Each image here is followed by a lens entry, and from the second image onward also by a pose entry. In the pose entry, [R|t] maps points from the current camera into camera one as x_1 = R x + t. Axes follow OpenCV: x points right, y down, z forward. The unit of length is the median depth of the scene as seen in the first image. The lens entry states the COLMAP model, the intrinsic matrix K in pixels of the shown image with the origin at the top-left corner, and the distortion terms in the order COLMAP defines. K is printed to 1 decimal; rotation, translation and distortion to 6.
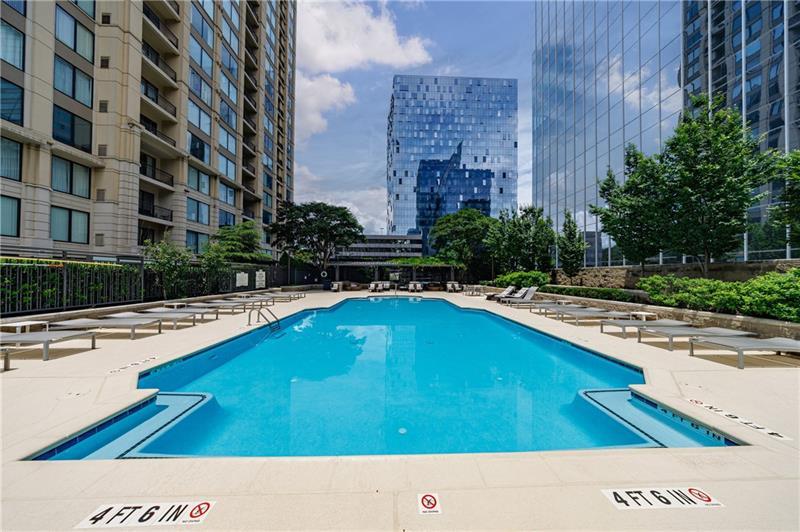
lens RADIAL K [[239.1, 0, 402.9], [0, 239.1, 272.2], [0, 0, 1]] dist [-0.000926, -0.000011]
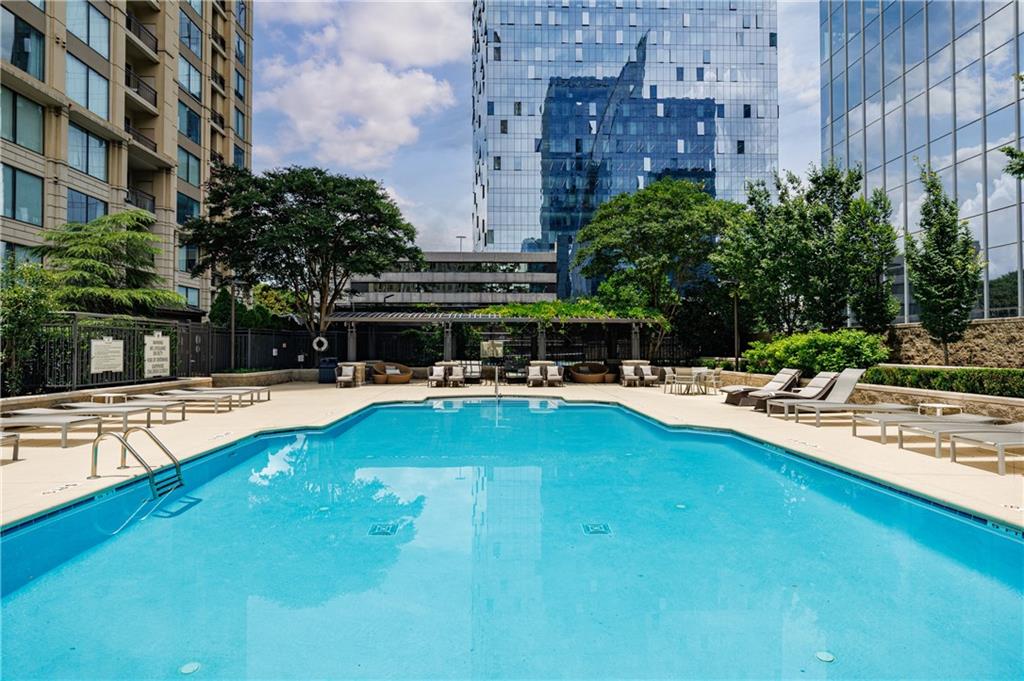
lens RADIAL K [[559.5, 0, 509.3], [0, 559.5, 338.9], [0, 0, 1]] dist [-0.036294, 0.026536]
pose [[0.999976, -0.006543, -0.002458, -0.004742], [0.006534, 0.999972, -0.003717, 0.006102], [0.002482, 0.003700, 0.999990, 0.053172]]
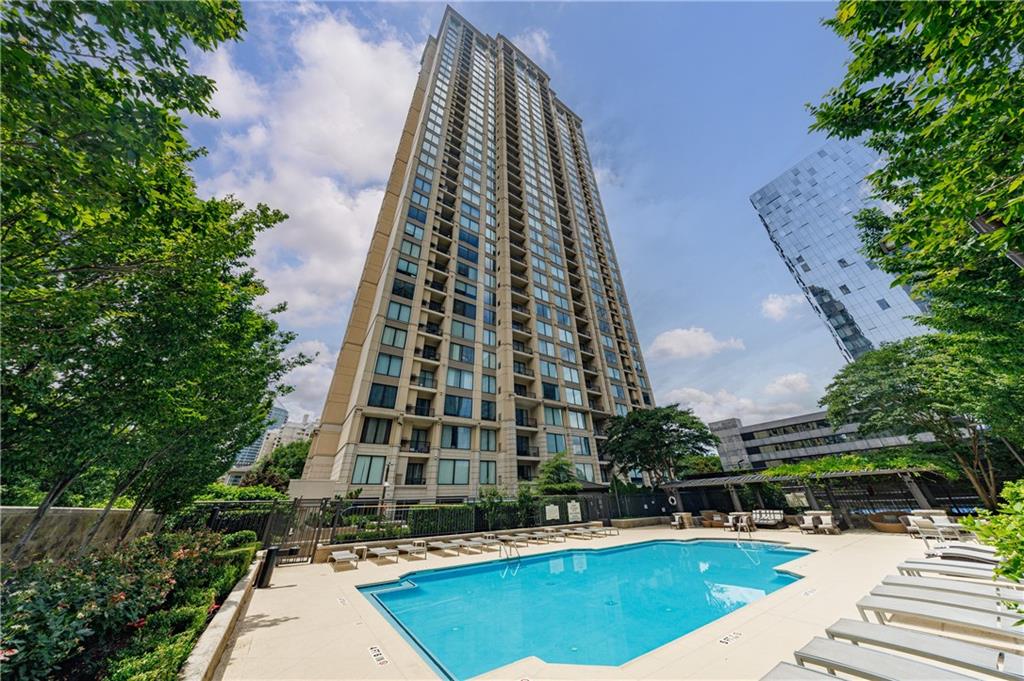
lens RADIAL K [[296.9, 0, 515.3], [0, 296.9, 335.1], [0, 0, 1]] dist [-0.003424, -0.000096]
pose [[0.529393, -0.439975, -0.725372, 0.333663], [0.046431, 0.868756, -0.493059, -0.007317], [0.847105, 0.227342, 0.480342, 0.013031]]
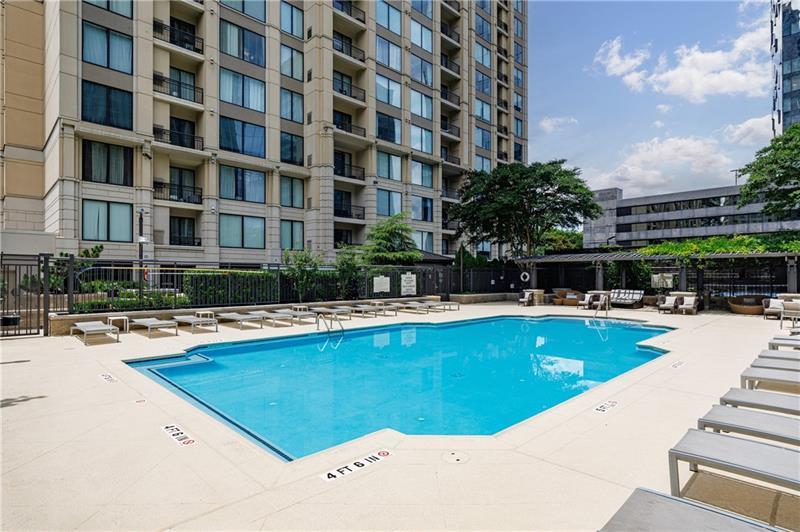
lens RADIAL K [[425.2, 0, 402.2], [0, 425.2, 276.2], [0, 0, 1]] dist [0.021265, -0.023955]
pose [[0.675746, -0.007232, -0.737099, 0.286043], [0.014517, 0.999889, 0.003498, -0.001603], [0.736992, -0.013064, 0.675775, 0.018061]]
